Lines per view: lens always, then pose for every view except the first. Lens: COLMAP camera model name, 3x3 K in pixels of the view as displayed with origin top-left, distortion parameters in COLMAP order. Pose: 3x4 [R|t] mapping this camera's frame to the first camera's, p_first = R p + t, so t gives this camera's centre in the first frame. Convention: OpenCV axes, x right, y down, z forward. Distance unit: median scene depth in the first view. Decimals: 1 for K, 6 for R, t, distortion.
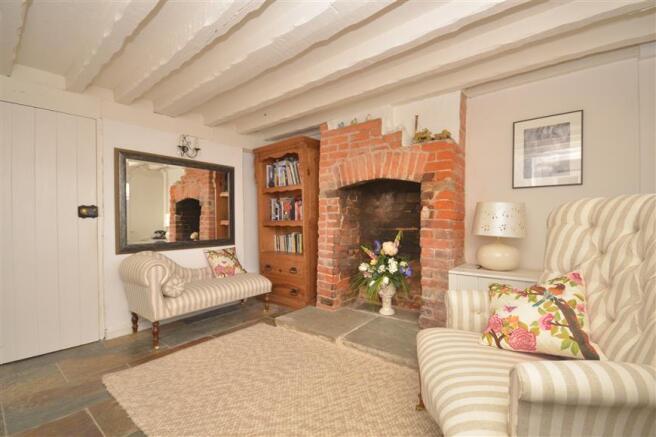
lens RADIAL K [[277.2, 0, 328.0], [0, 277.2, 223.1], [0, 0, 1]] dist [0.001653, 0.000177]
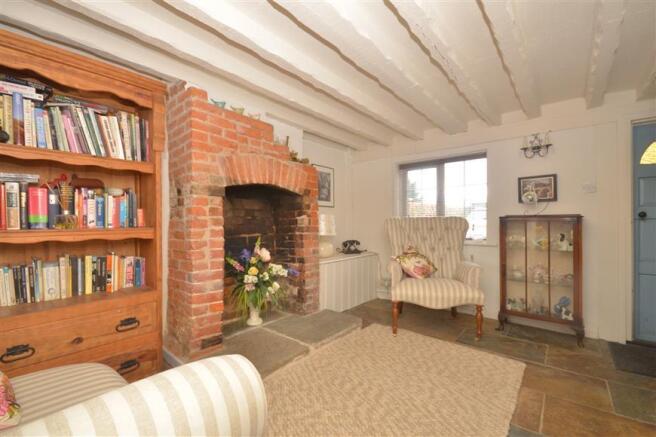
lens RADIAL K [[277.2, 0, 328.0], [0, 277.2, 223.1], [0, 0, 1]] dist [0.001653, 0.000177]
pose [[0.032844, 0.004167, 0.999452, -0.815702], [0.013925, 0.999892, -0.004627, -0.015689], [-0.999363, 0.014069, 0.032783, 0.778453]]
